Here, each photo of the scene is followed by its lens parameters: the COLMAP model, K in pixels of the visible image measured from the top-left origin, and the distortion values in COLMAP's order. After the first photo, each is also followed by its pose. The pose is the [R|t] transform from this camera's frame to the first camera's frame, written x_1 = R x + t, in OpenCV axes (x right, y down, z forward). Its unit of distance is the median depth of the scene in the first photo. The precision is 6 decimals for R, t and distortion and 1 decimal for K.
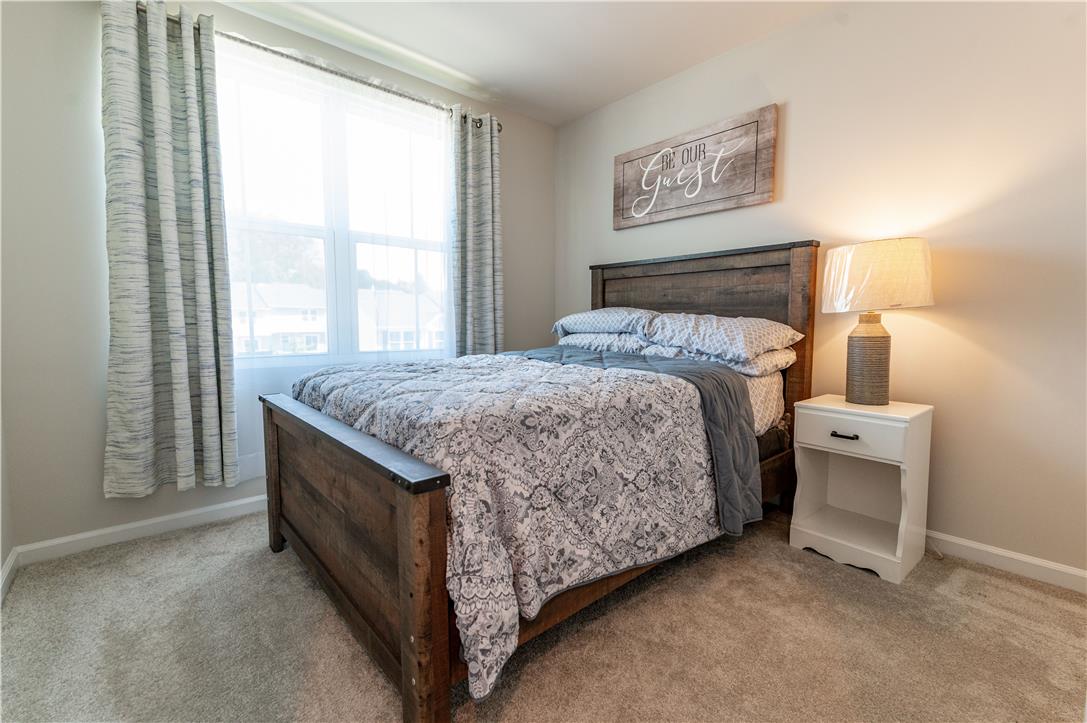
lens RADIAL K [[470.5, 0, 554.5], [0, 470.5, 357.3], [0, 0, 1]] dist [-0.002809, 0.000343]
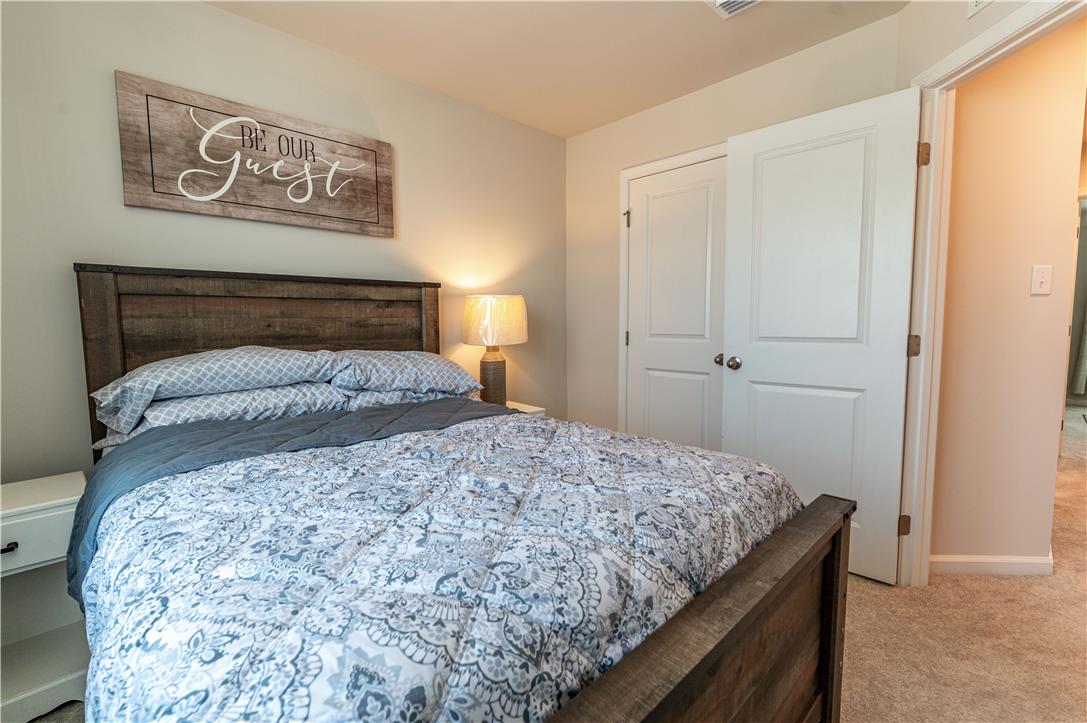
lens RADIAL K [[470.5, 0, 554.2], [0, 470.5, 360.6], [0, 0, 1]] dist [-0.002809, 0.000343]
pose [[-0.034518, -0.086841, 0.995624, -0.564125], [0.084342, 0.992411, 0.089485, -0.118374], [-0.995839, 0.087061, -0.026932, 0.654167]]
